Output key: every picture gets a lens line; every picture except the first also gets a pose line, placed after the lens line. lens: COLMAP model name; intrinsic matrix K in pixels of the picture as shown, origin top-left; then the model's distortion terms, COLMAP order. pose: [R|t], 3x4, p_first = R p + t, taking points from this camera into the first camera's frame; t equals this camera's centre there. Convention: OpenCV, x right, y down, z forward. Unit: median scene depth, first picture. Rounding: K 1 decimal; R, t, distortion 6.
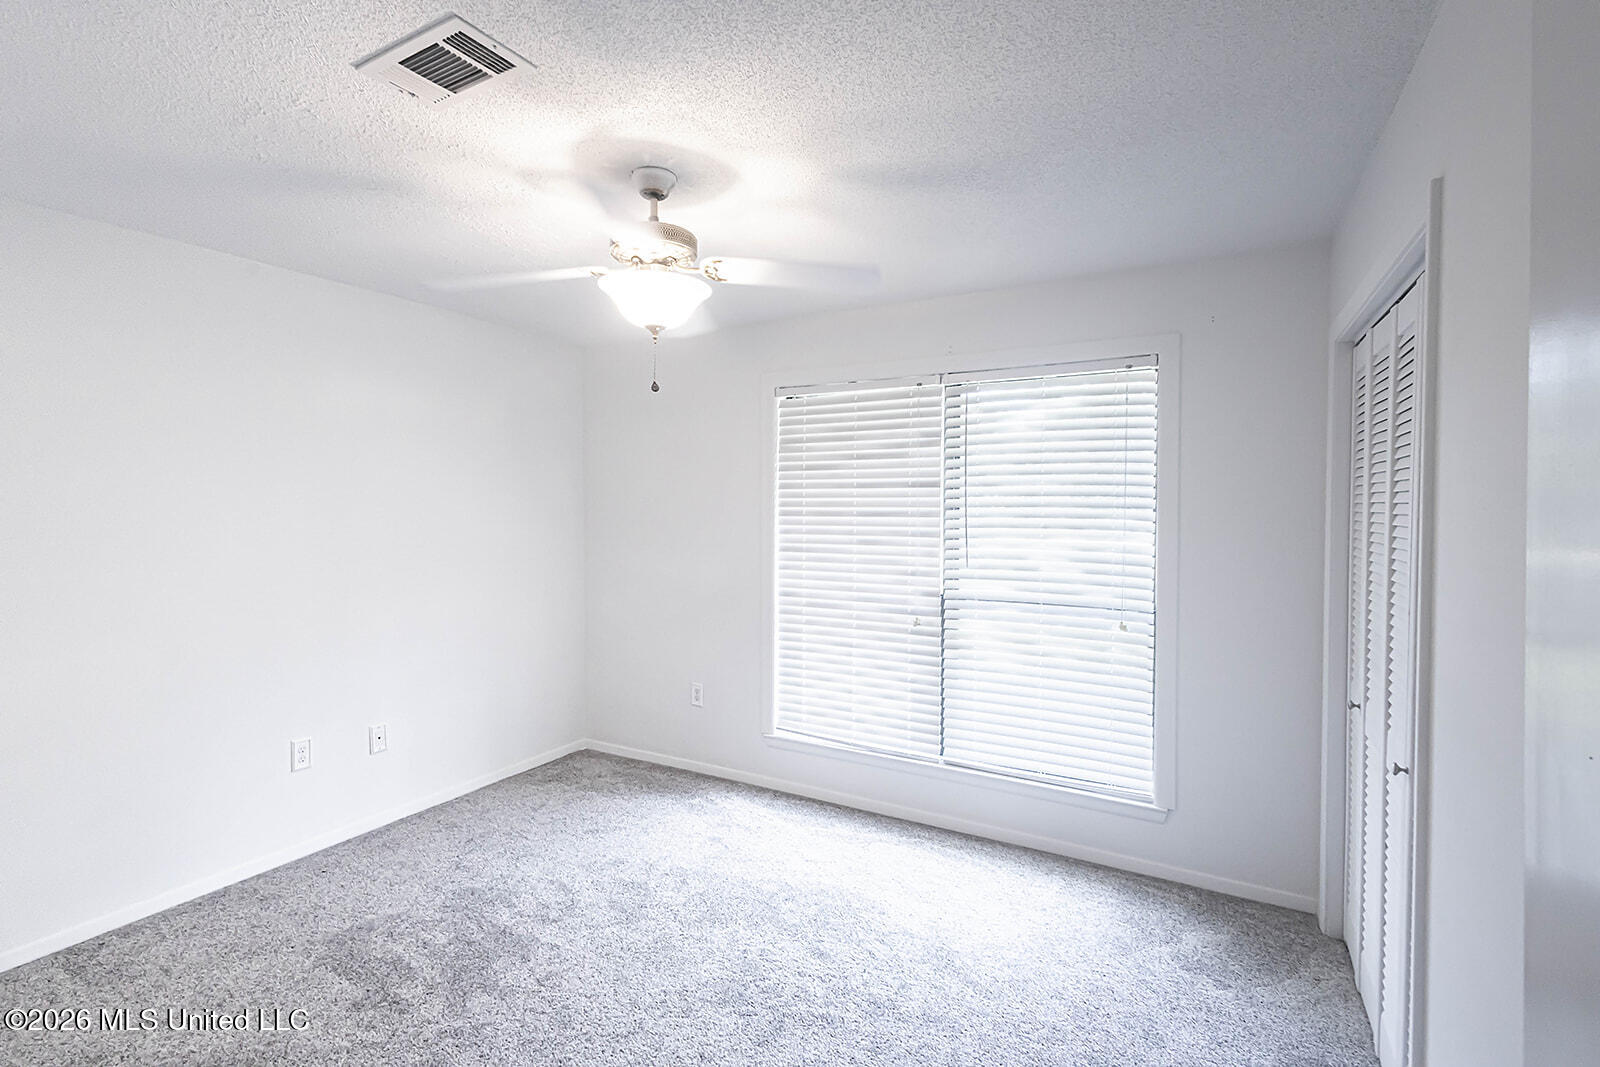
lens RADIAL K [[733.9, 0, 797.7], [0, 733.9, 518.4], [0, 0, 1]] dist [0.003793, -0.003657]
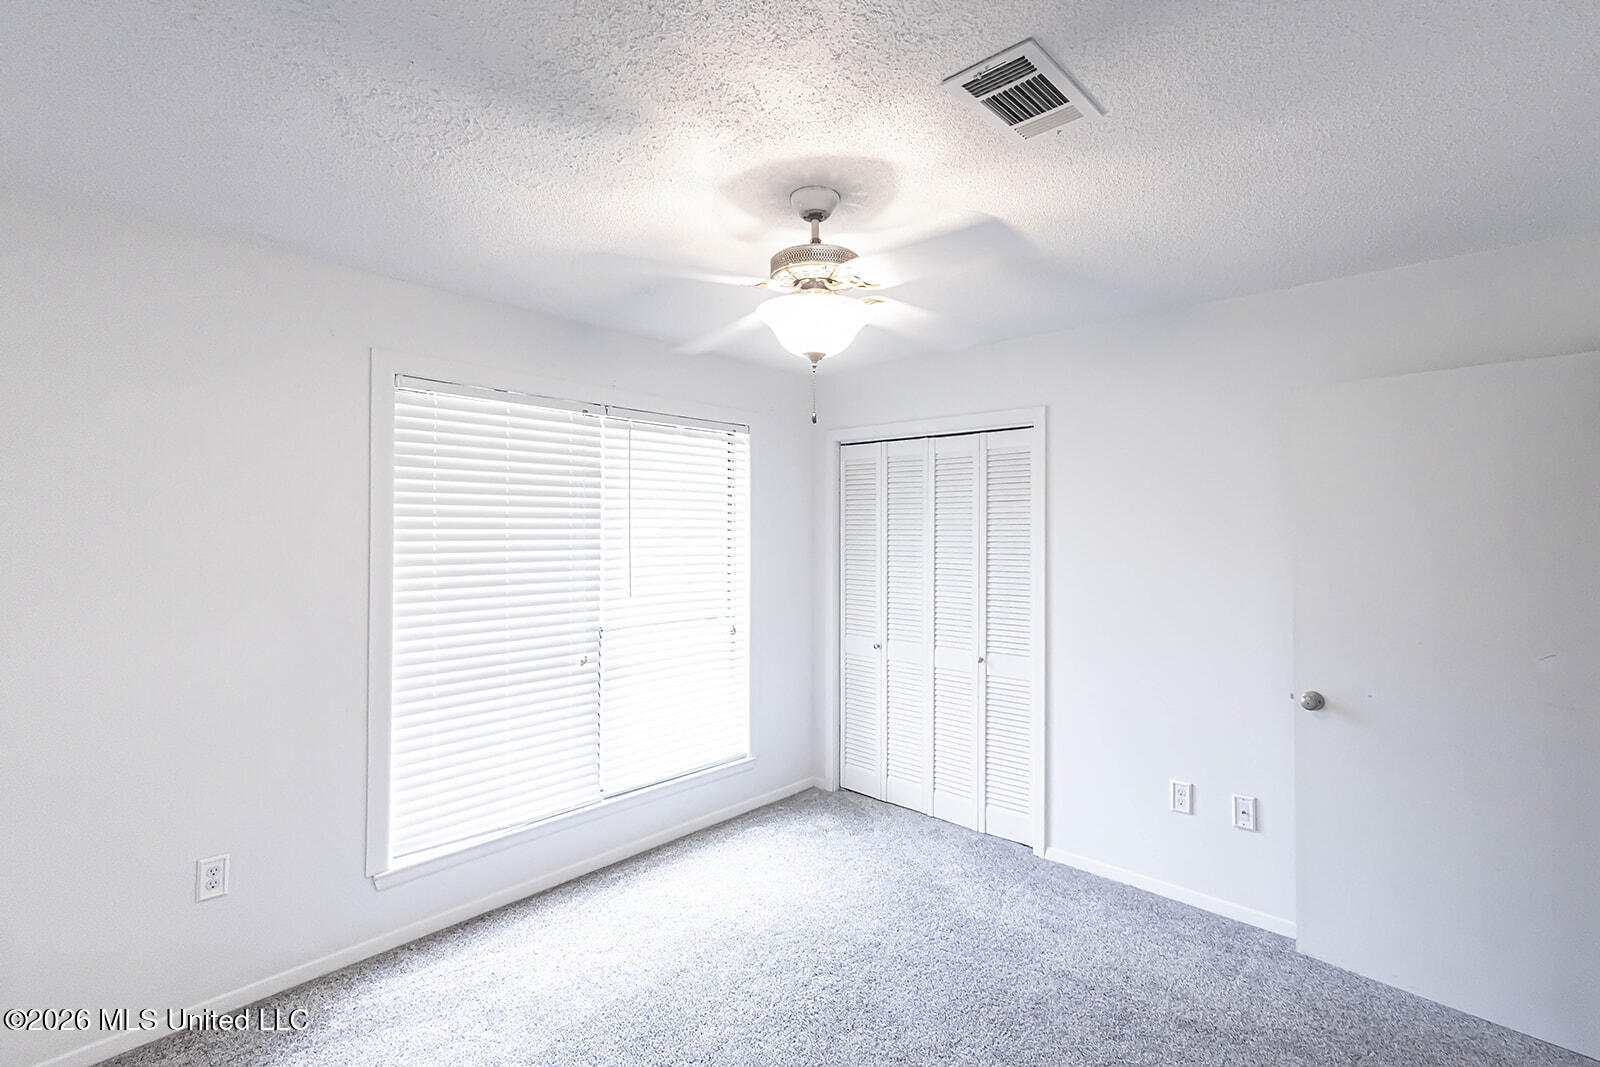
lens RADIAL K [[733.9, 0, 797.7], [0, 733.9, 518.4], [0, 0, 1]] dist [0.003793, -0.003657]
pose [[0.226245, 0.011019, 0.974008, -0.719721], [0.016361, 0.999752, -0.015111, -0.024614], [-0.973933, 0.019354, 0.226009, 0.527115]]
